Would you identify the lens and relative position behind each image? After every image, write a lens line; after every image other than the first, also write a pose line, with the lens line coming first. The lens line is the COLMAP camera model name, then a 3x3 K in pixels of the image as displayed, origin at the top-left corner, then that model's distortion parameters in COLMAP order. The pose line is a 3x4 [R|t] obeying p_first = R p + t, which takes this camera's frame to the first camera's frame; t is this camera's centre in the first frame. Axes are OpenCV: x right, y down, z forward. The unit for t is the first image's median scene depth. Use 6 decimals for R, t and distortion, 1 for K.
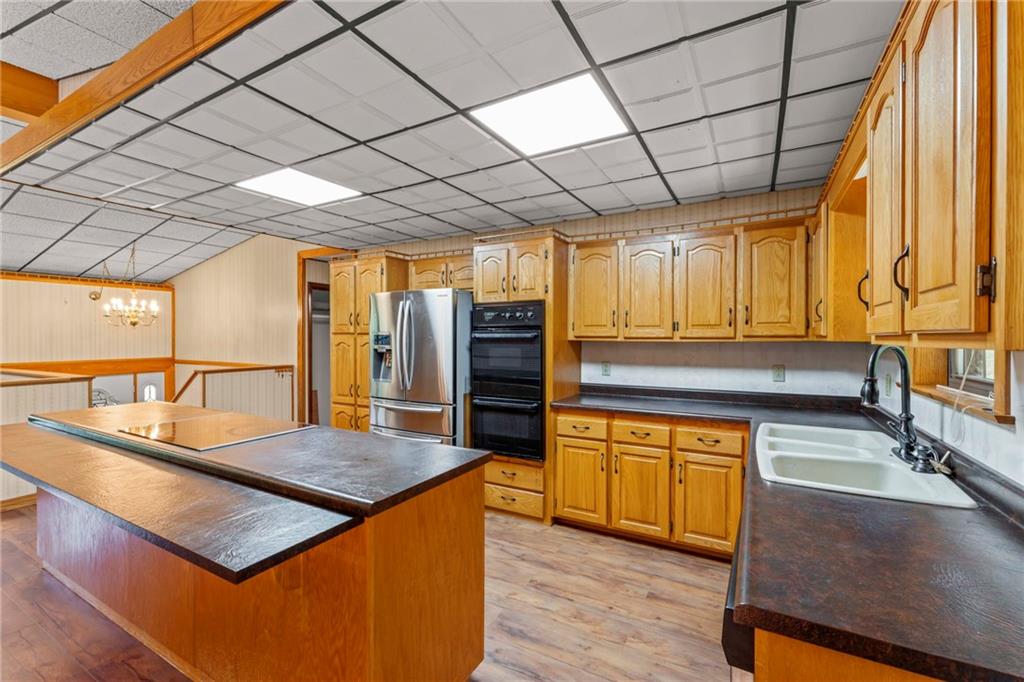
lens RADIAL K [[441.2, 0, 504.8], [0, 441.2, 337.7], [0, 0, 1]] dist [-0.000201, 0.002086]
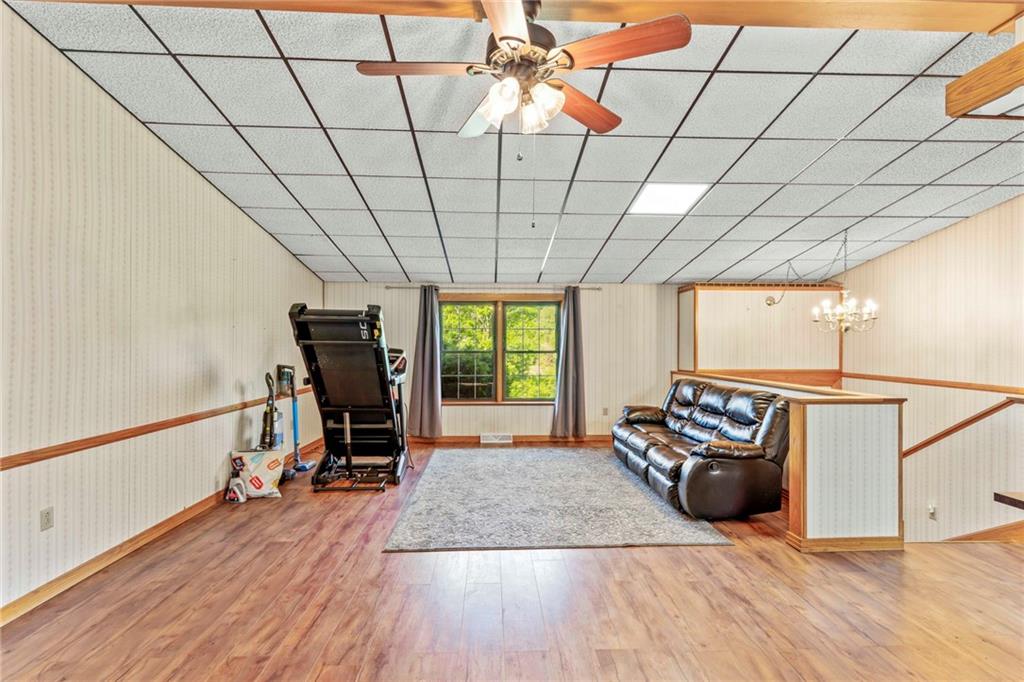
lens RADIAL K [[454.6, 0, 511.8], [0, 454.6, 344.7], [0, 0, 1]] dist [0.000529, -0.000686]
pose [[0.533287, 0.004666, -0.845922, -0.786413], [-0.006498, 0.999978, 0.001419, -0.000288], [0.845910, 0.004740, 0.533305, 0.038289]]
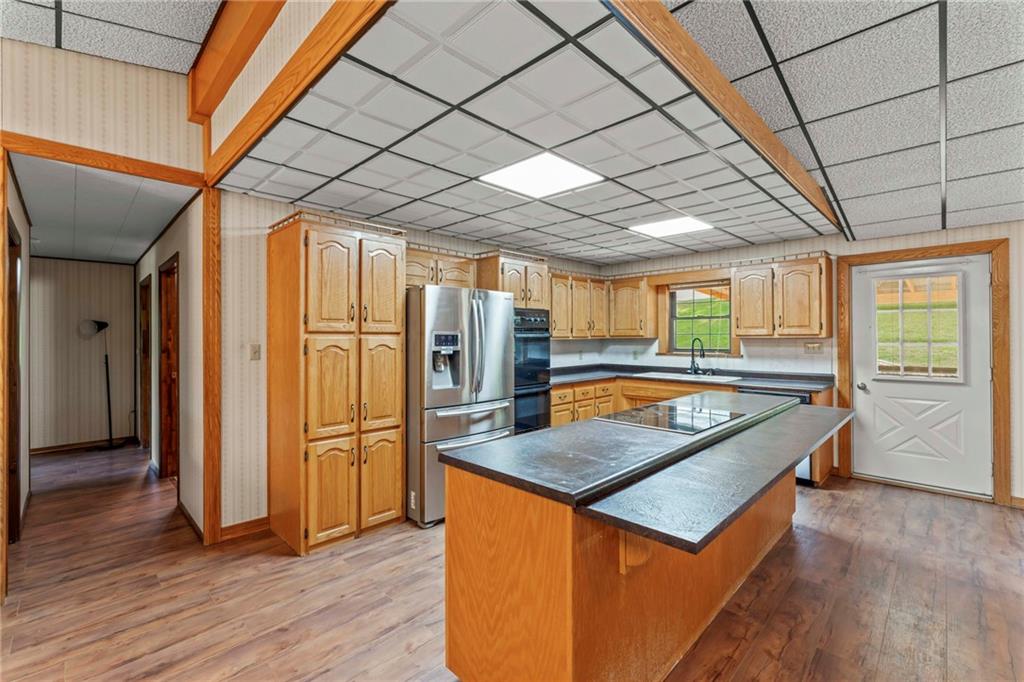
lens RADIAL K [[441.2, 0, 512.9], [0, 441.2, 337.1], [0, 0, 1]] dist [-0.000201, 0.002086]
pose [[0.254208, -0.002090, 0.967147, -1.272869], [0.005199, 0.999986, 0.000794, -0.002036], [-0.967136, 0.004826, 0.254215, 0.754931]]
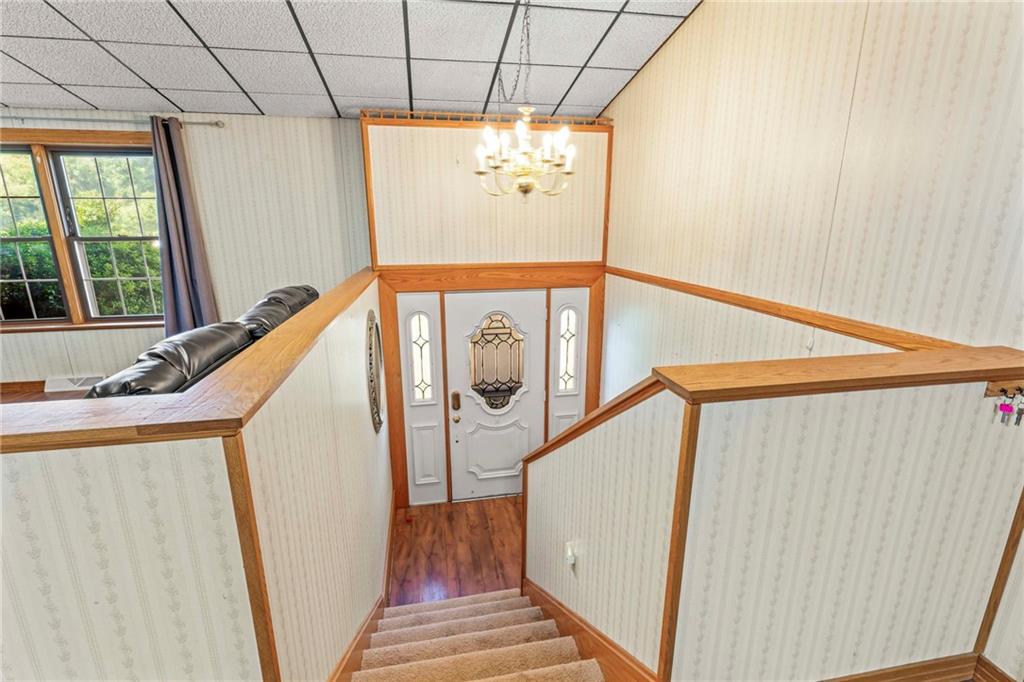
lens RADIAL K [[441.2, 0, 510.8], [0, 441.2, 337.5], [0, 0, 1]] dist [-0.000201, 0.002086]
pose [[0.647695, 0.184045, -0.739337, -0.883923], [0.000188, 0.970347, 0.241716, 0.006072], [0.761900, -0.156698, 0.628454, 1.214299]]
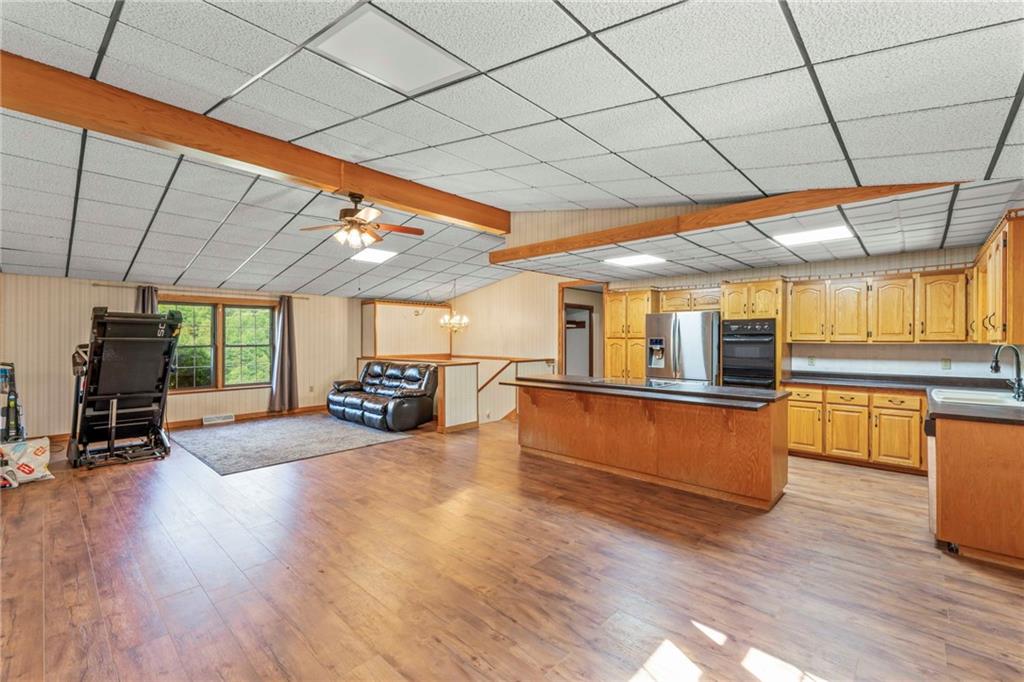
lens RADIAL K [[441.2, 0, 504.9], [0, 441.2, 337.9], [0, 0, 1]] dist [-0.000201, 0.002086]
pose [[0.972872, 0.000954, -0.231340, -0.520894], [-0.002119, 0.999986, -0.004789, -0.001907], [0.231332, 0.005149, 0.972861, -0.857502]]
